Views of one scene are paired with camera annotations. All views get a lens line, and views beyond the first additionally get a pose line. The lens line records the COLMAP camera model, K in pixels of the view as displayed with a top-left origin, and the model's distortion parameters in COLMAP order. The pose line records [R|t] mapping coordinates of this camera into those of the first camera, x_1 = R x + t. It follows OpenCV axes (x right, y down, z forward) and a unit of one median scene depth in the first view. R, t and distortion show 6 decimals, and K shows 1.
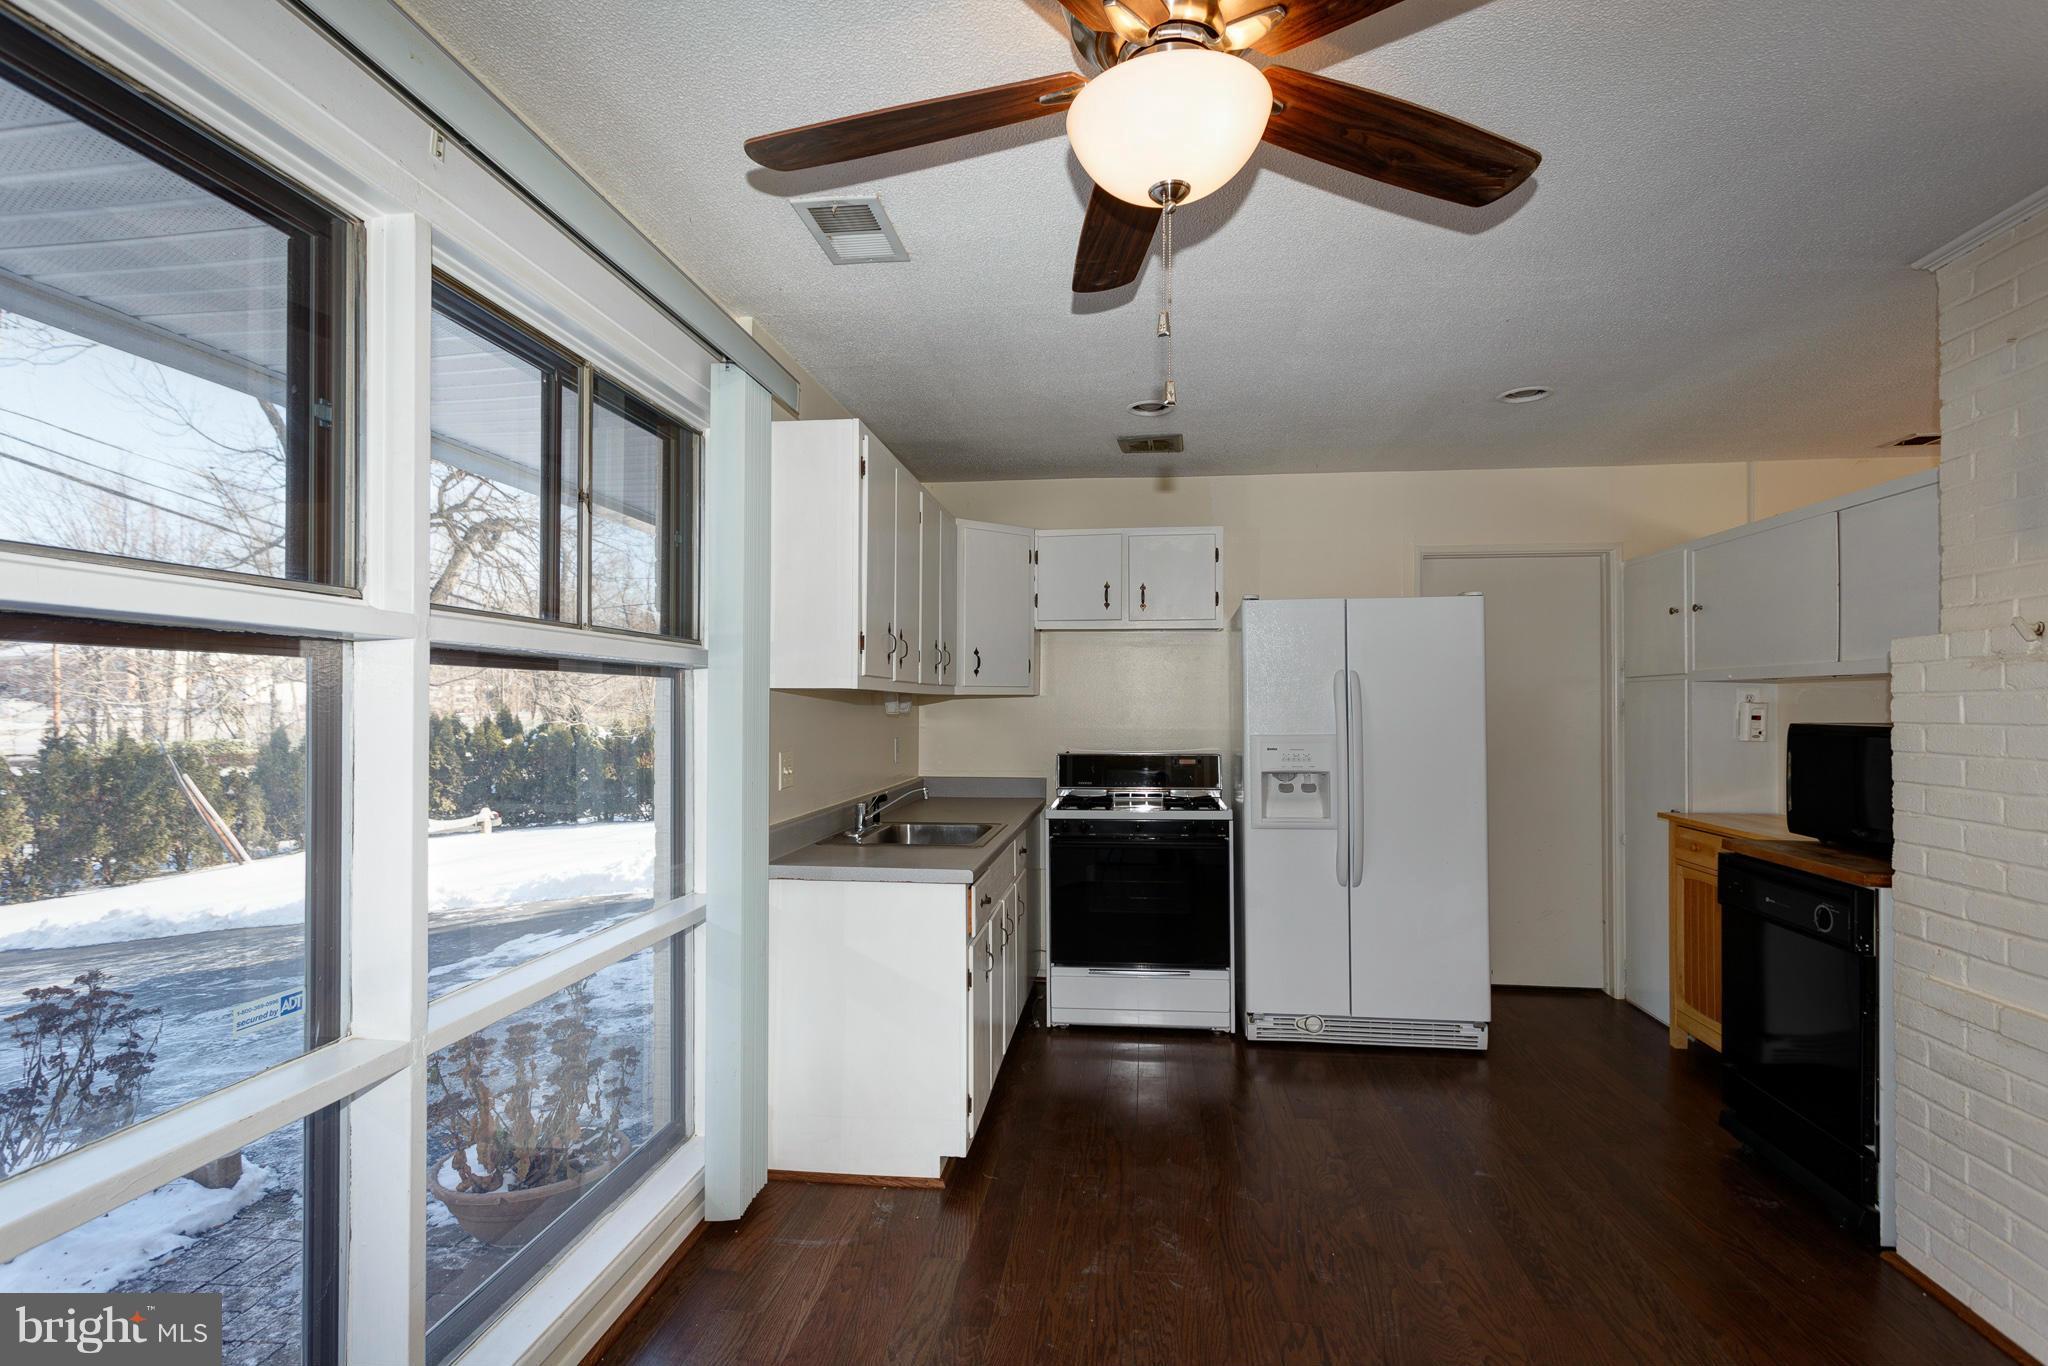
lens RADIAL K [[970.9, 0, 1027.1], [0, 970.9, 698.0], [0, 0, 1]] dist [0.000464, 0.001062]
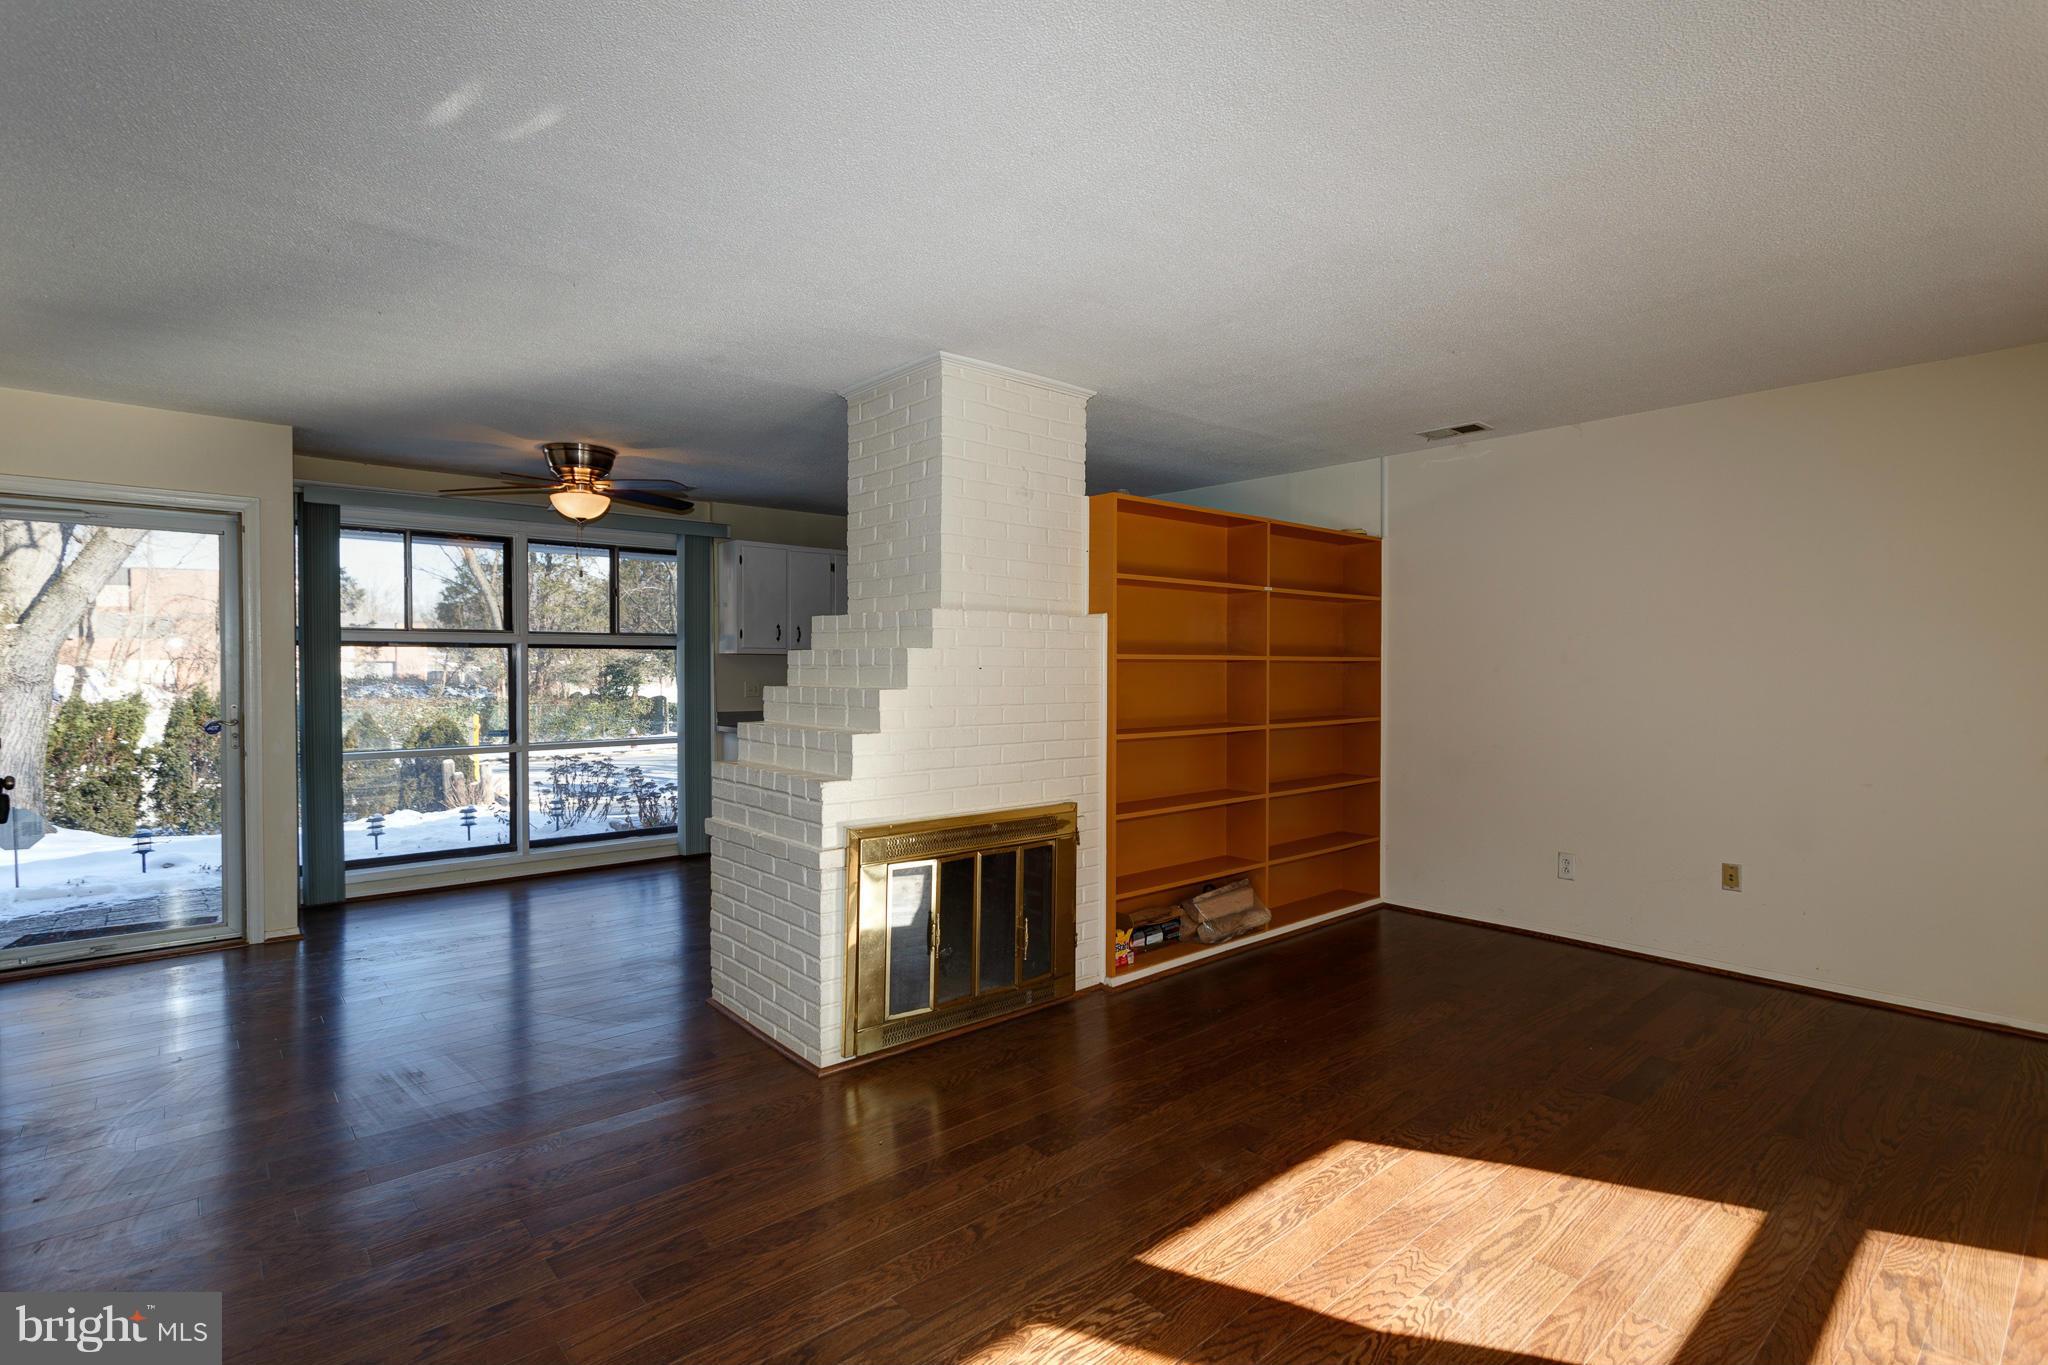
lens RADIAL K [[988.6, 0, 1021.1], [0, 988.6, 677.2], [0, 0, 1]] dist [0.000187, 0.002302]
pose [[0.743073, 0.006332, -0.669181, 1.419629], [0.006097, 0.999850, 0.016230, 0.008398], [0.669183, -0.016140, 0.742922, -0.247921]]
